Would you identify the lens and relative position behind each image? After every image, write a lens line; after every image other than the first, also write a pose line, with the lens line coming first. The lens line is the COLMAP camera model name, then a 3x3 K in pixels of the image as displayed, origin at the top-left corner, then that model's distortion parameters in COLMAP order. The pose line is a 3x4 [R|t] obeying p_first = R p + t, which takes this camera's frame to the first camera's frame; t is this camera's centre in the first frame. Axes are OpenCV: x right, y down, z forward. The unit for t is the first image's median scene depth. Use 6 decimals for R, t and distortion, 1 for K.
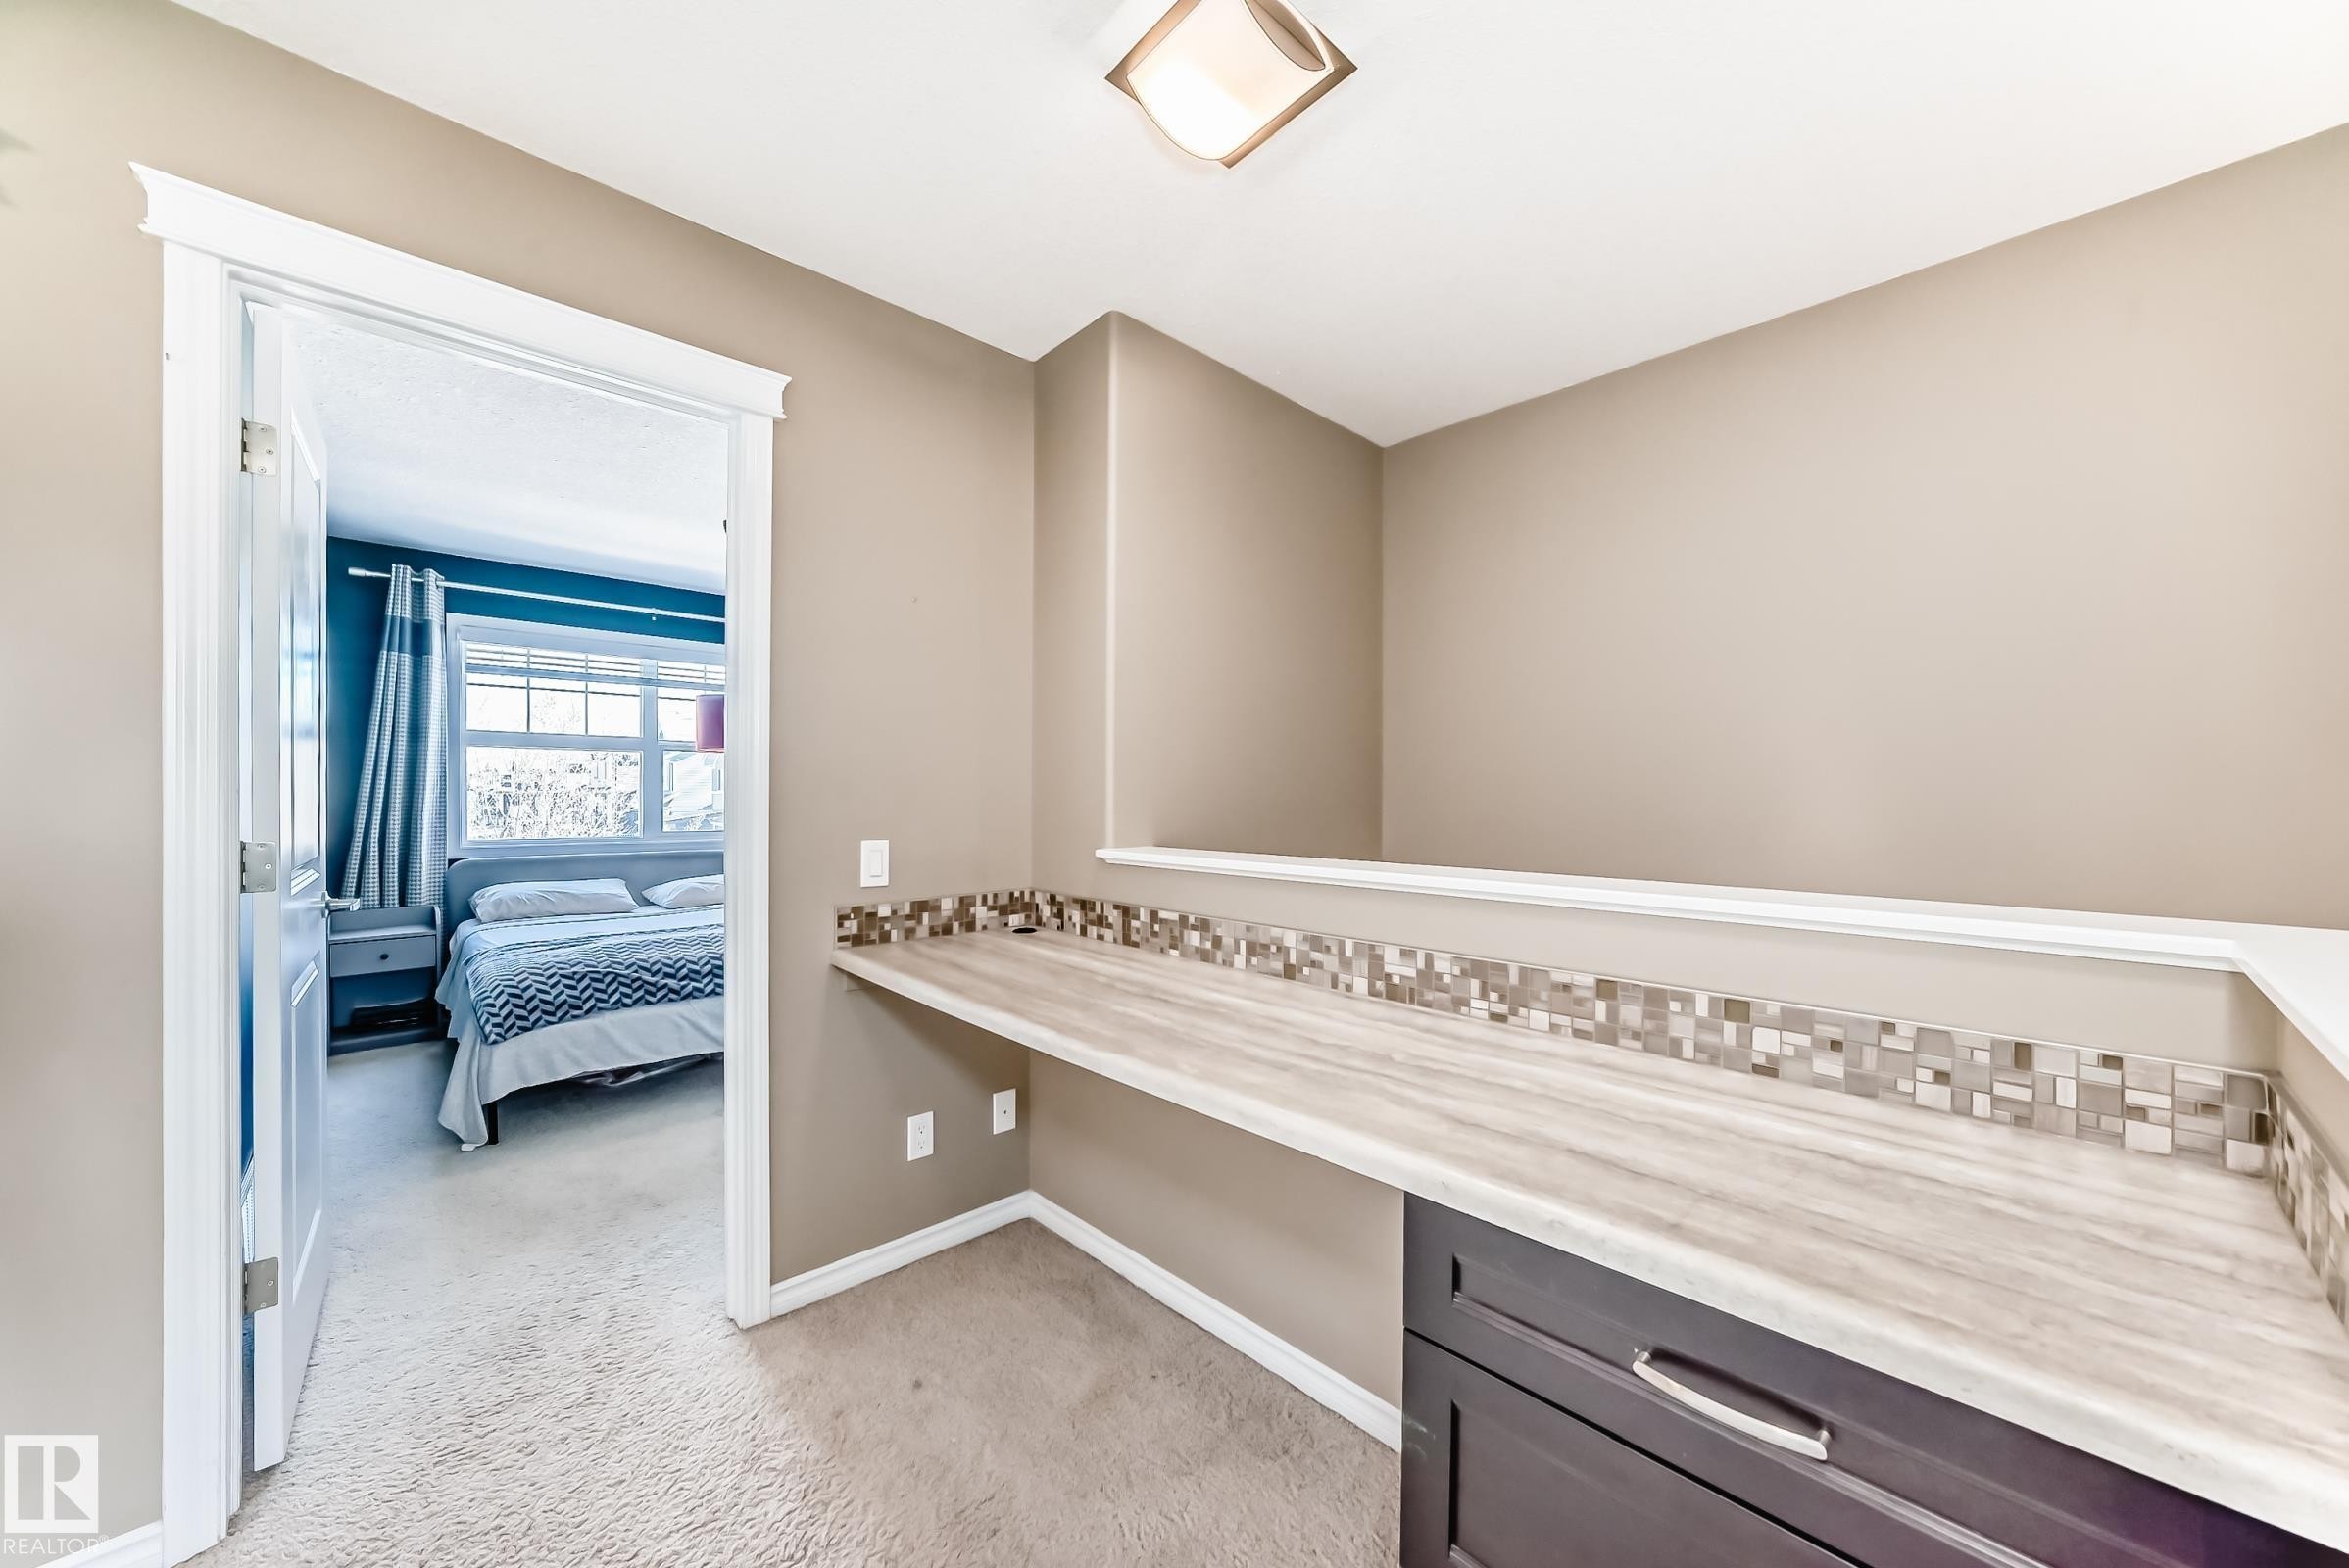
lens RADIAL K [[826.6, 0, 1179.1], [0, 826.6, 791.8], [0, 0, 1]] dist [-0.027266, 0.006948]
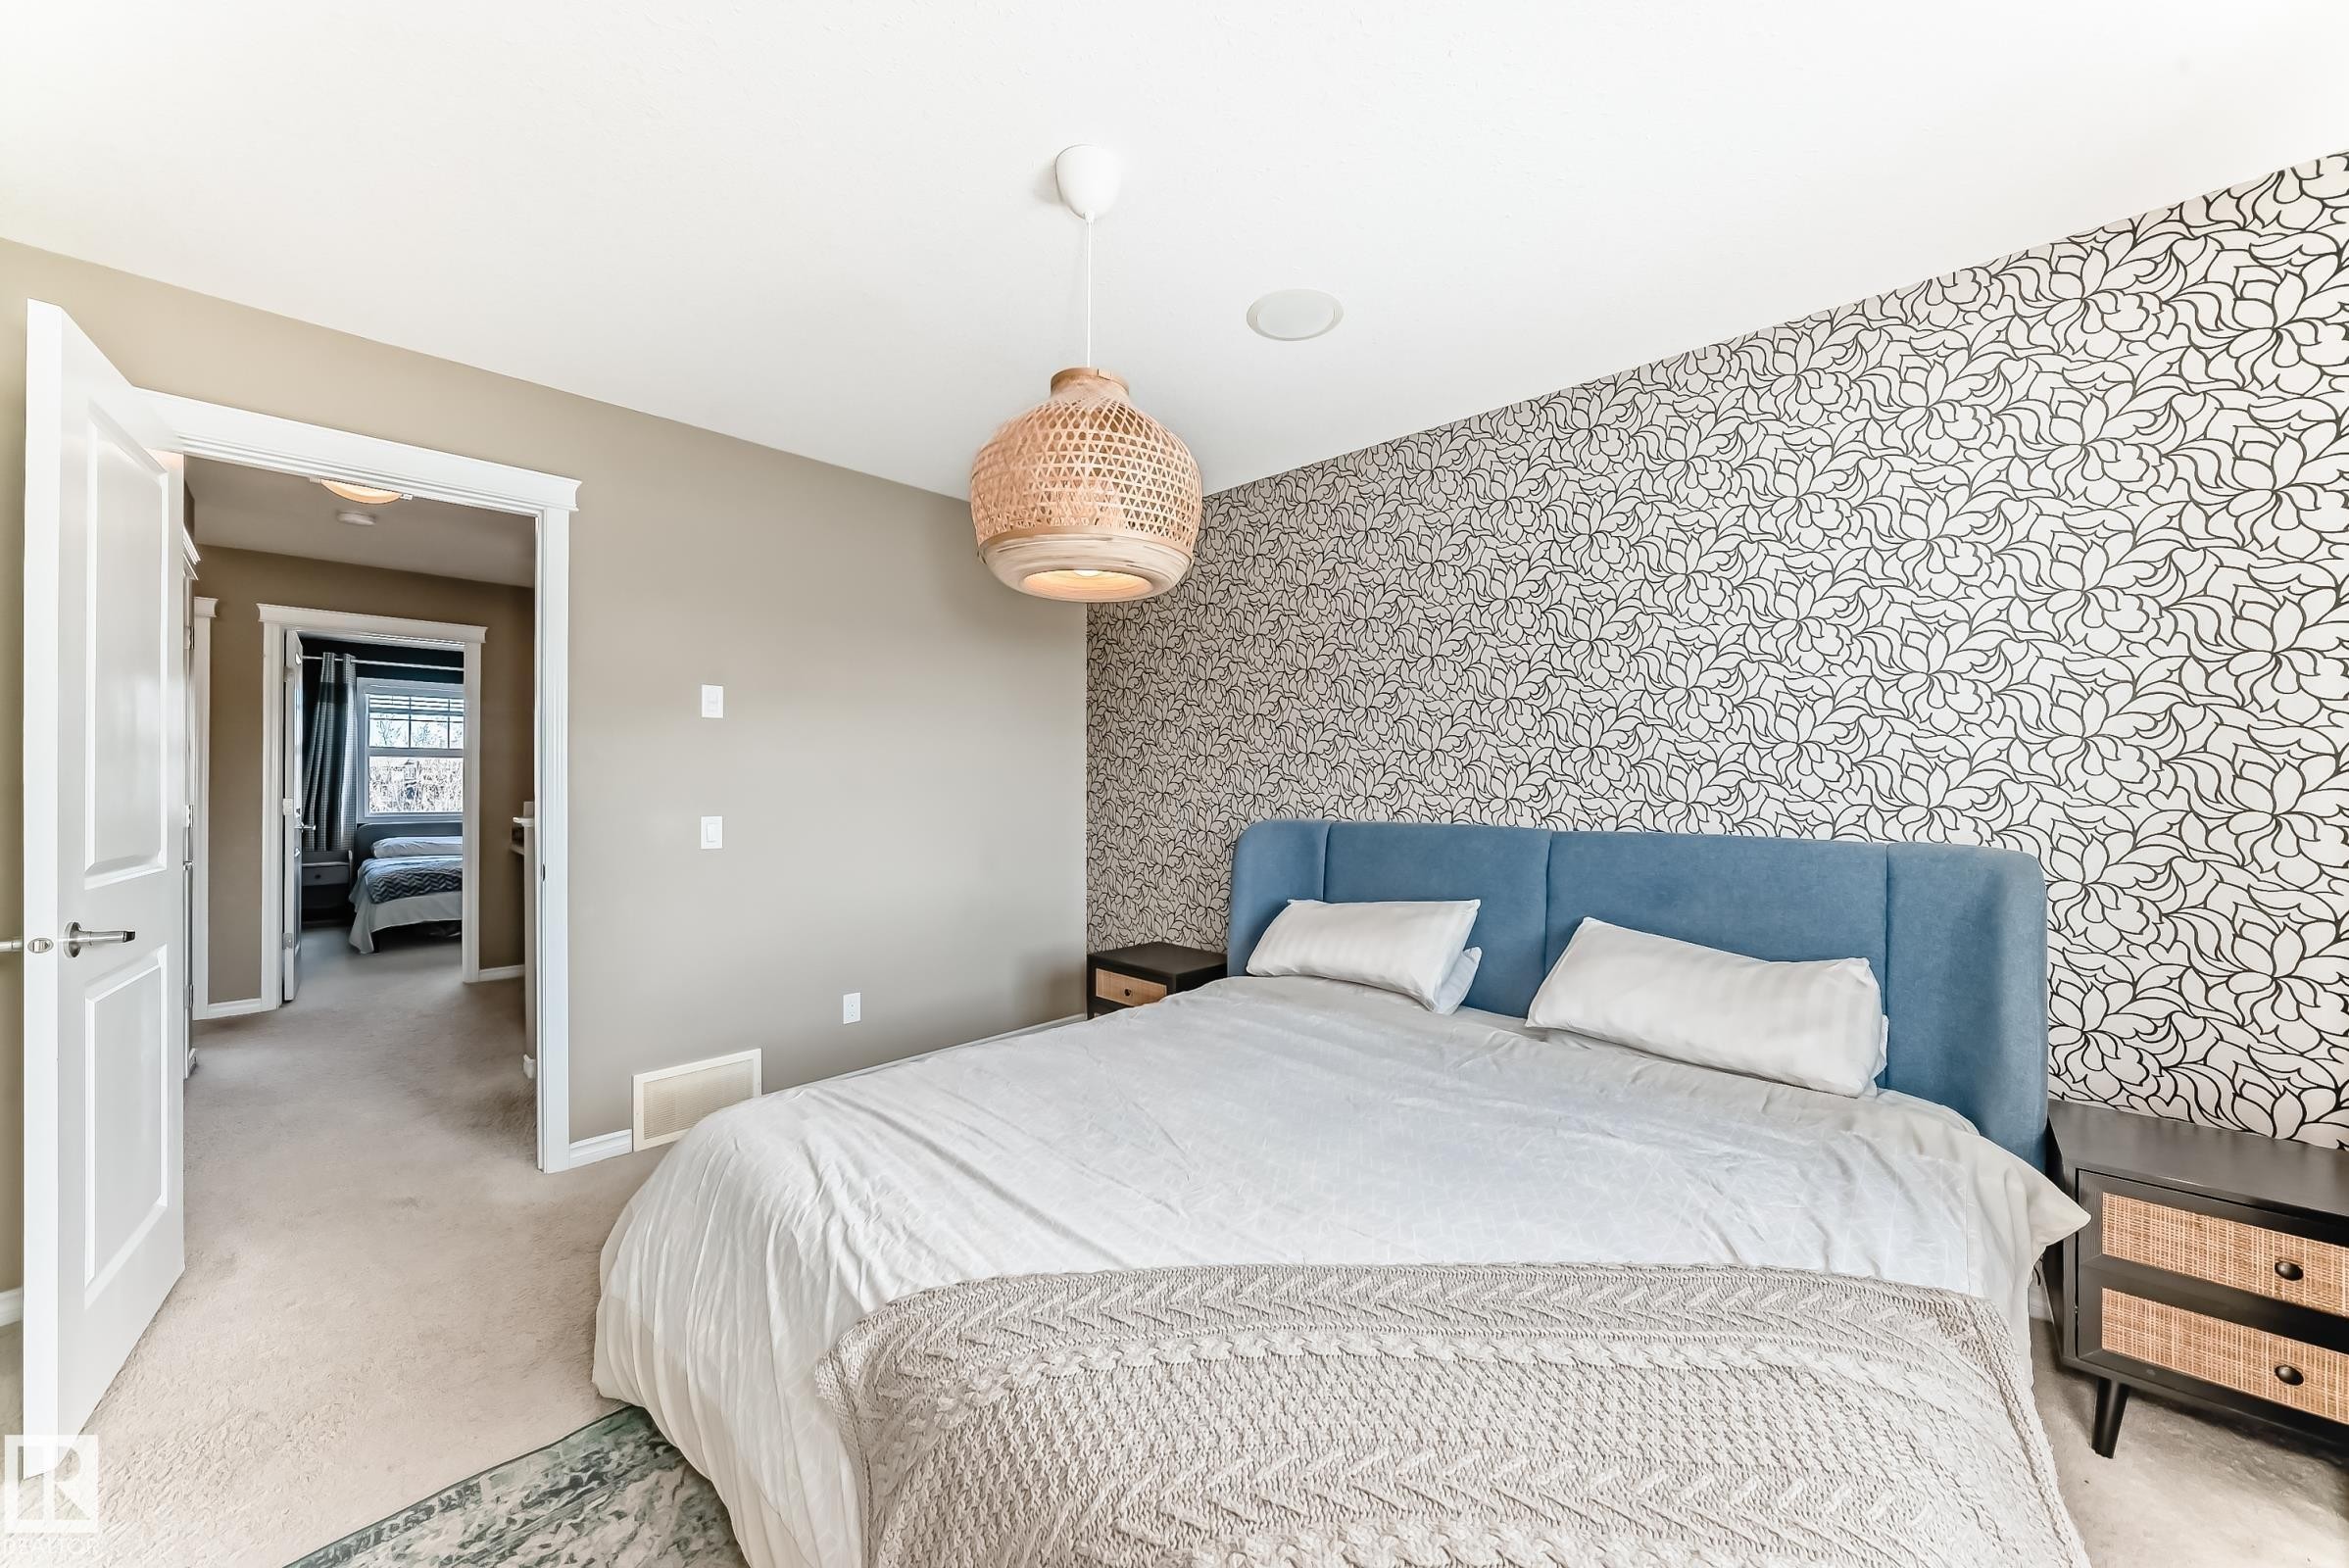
lens RADIAL K [[826.6, 0, 1179.1], [0, 826.6, 791.8], [0, 0, 1]] dist [-0.027266, 0.006948]
pose [[0.998642, 0.005331, 0.051817, 0.752968], [-0.005569, 0.999975, 0.004452, -0.000433], [-0.051792, -0.004735, 0.998647, -0.806203]]
